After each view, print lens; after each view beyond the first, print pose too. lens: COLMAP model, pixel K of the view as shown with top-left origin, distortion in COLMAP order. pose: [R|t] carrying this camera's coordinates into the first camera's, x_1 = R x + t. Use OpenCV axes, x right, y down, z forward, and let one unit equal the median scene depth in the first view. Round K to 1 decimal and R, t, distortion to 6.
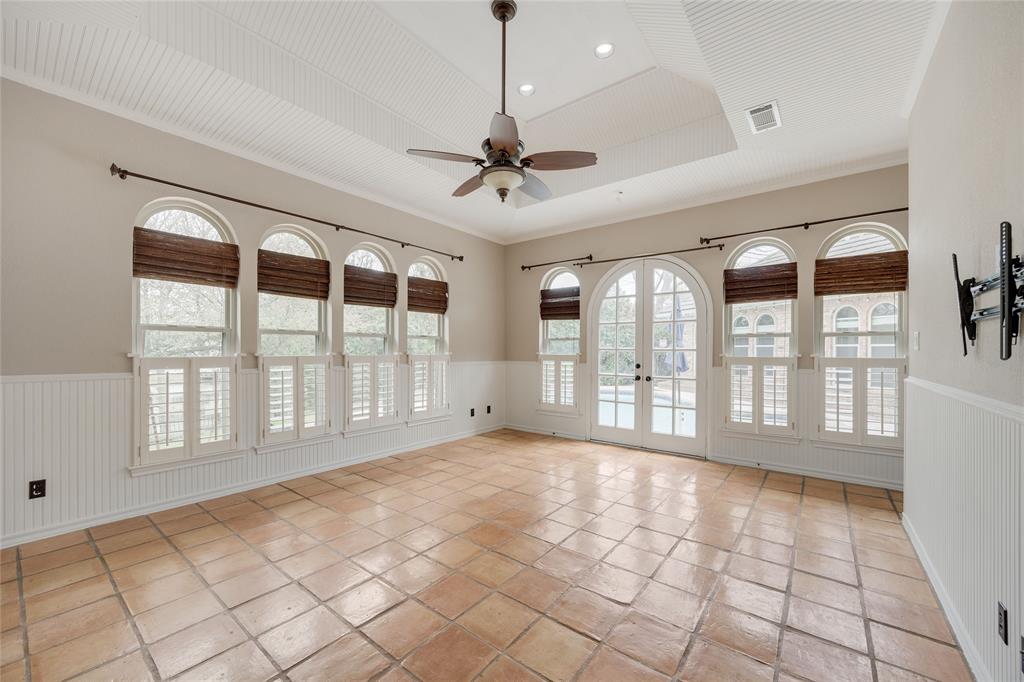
lens RADIAL K [[391.9, 0, 519.0], [0, 391.9, 349.2], [0, 0, 1]] dist [0.001346, -0.000066]
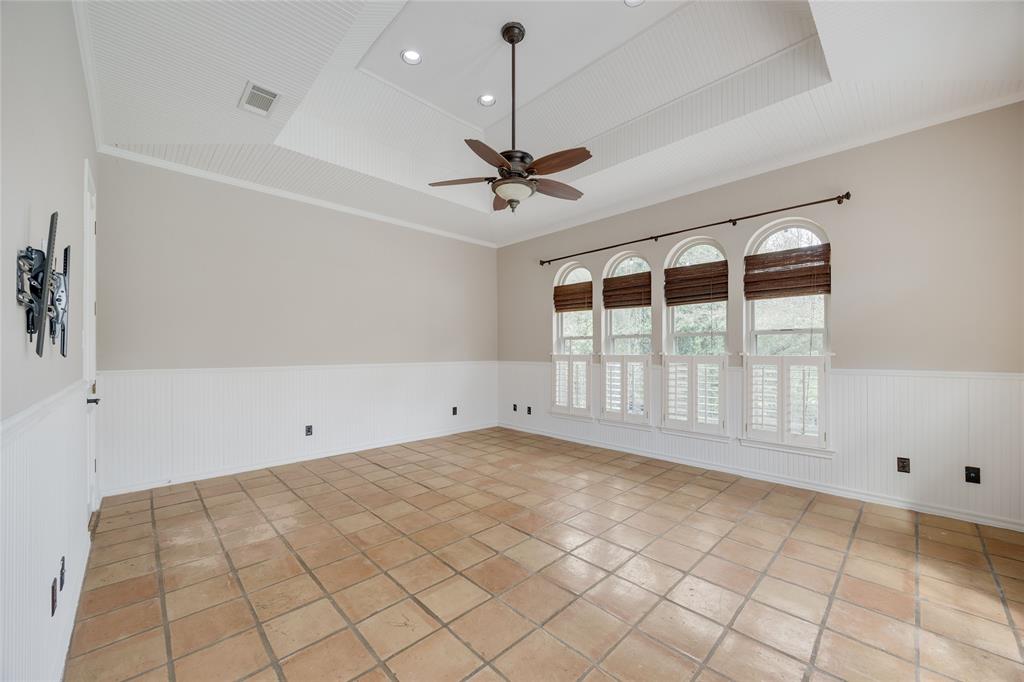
lens RADIAL K [[391.9, 0, 517.4], [0, 391.9, 345.1], [0, 0, 1]] dist [0.001346, -0.000066]
pose [[-0.126918, -0.015441, -0.991793, 0.730794], [0.003939, 0.999863, -0.016070, 0.004408], [0.991905, -0.005946, -0.126840, 0.819449]]
